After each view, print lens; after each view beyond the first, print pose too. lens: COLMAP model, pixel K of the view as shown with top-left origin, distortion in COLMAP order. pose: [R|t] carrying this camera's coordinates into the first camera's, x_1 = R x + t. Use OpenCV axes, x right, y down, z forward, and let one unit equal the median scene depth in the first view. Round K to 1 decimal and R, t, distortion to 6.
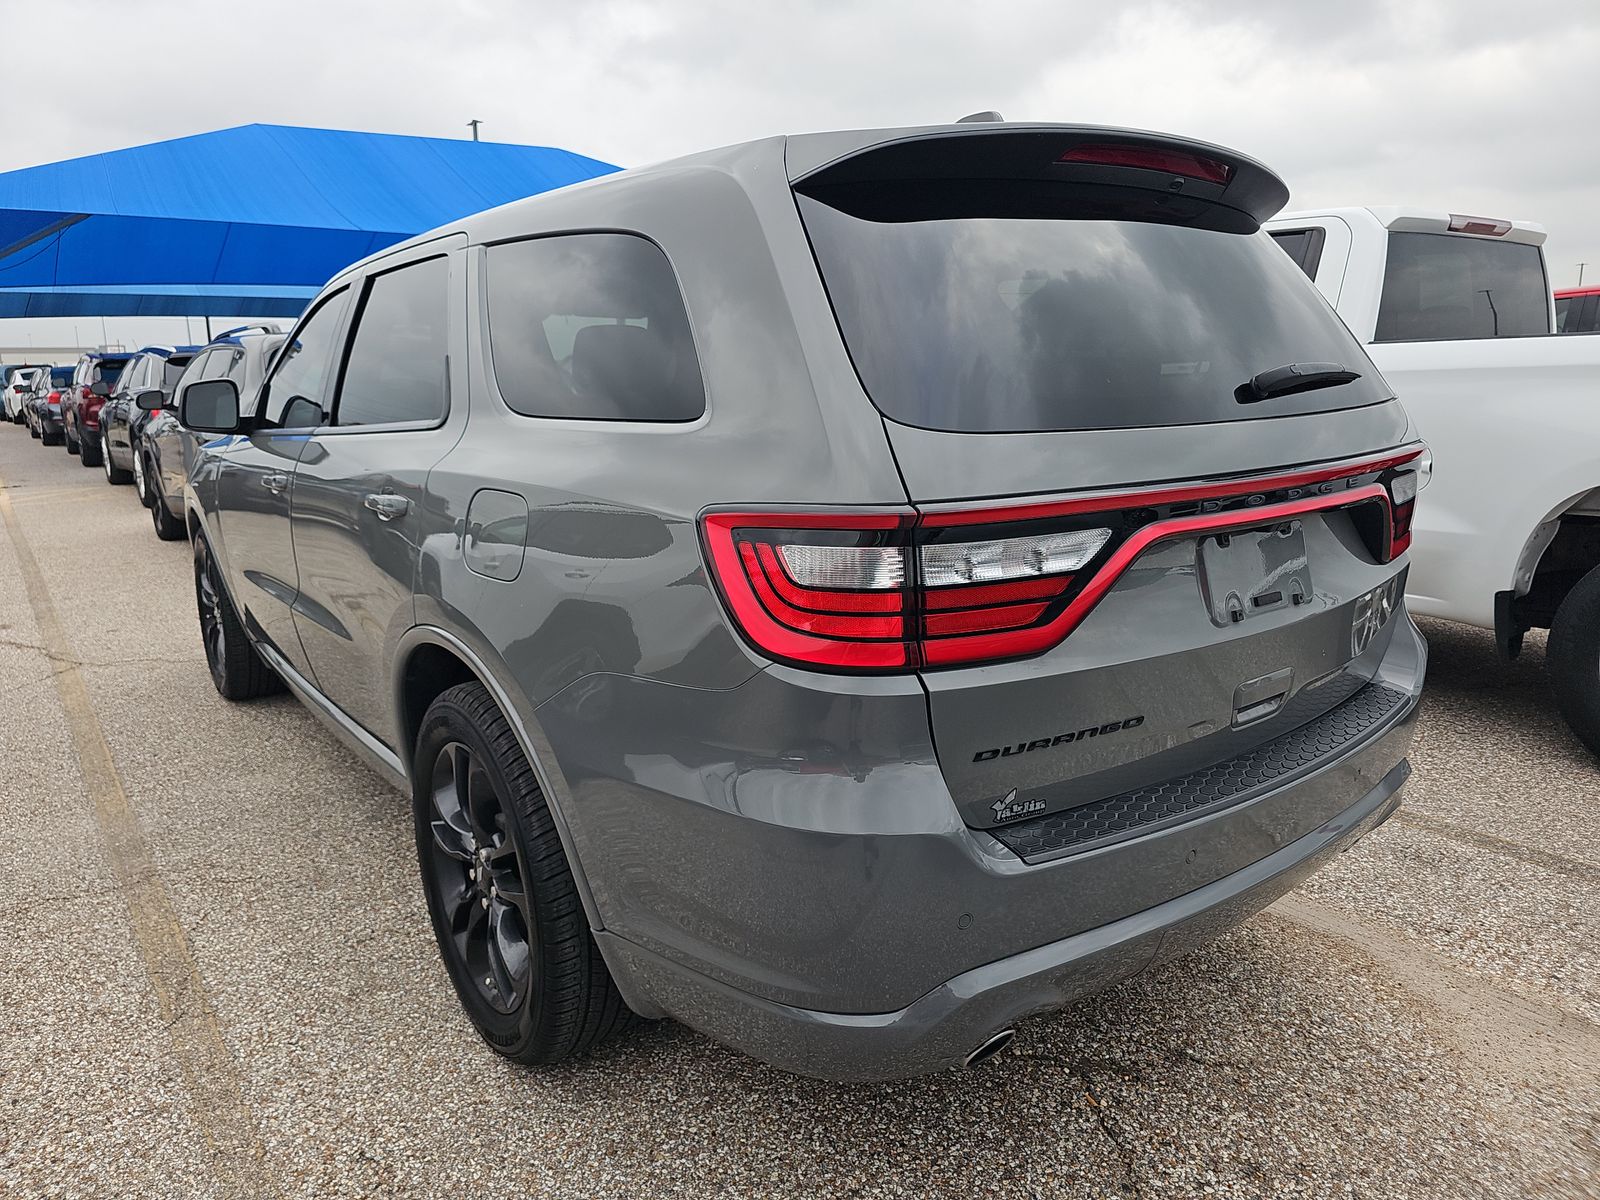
lens RADIAL K [[1065.6, 0, 800.0], [0, 1065.6, 600.0], [0, 0, 1]] dist [0.055322, -0.063059]
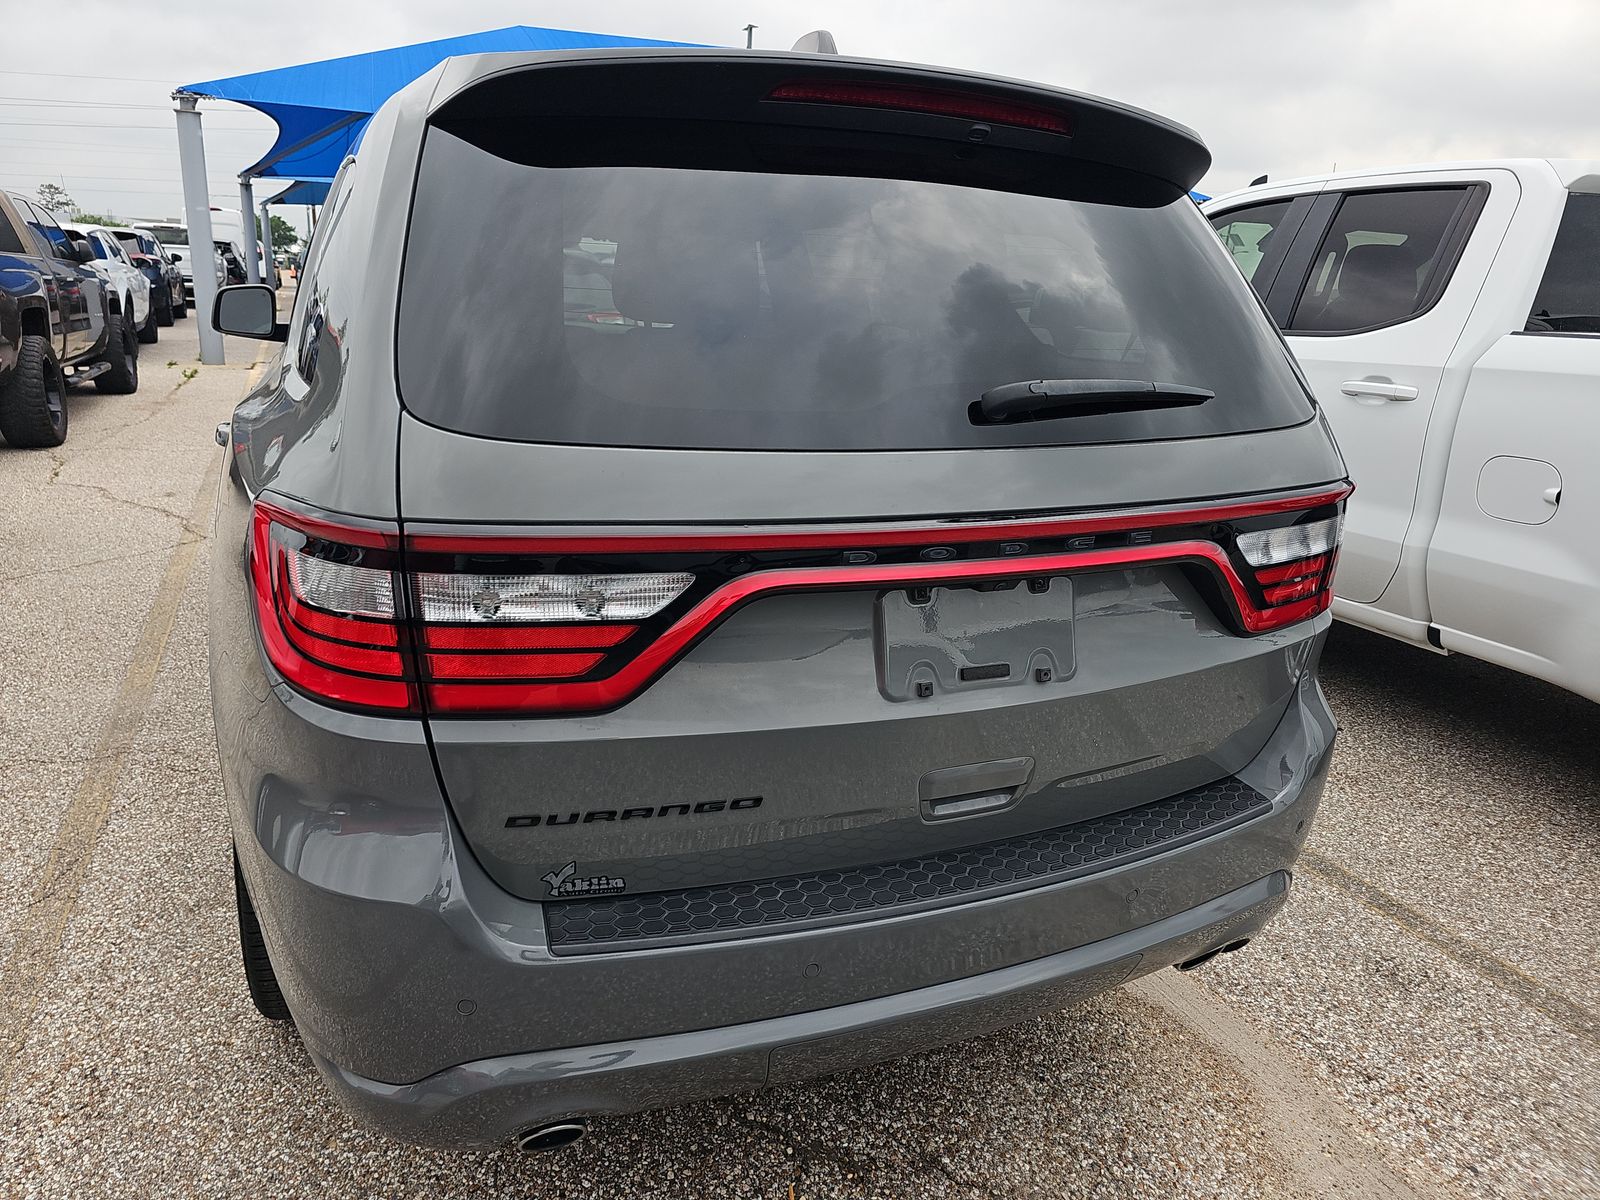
lens RADIAL K [[1065.6, 0, 800.0], [0, 1065.6, 600.0], [0, 0, 1]] dist [0.049203, -0.053110]
pose [[0.968838, 0.127434, -0.212401, 0.452632], [-0.112185, 0.990264, 0.082411, -0.102627], [0.220835, -0.056015, 0.973701, 0.189871]]
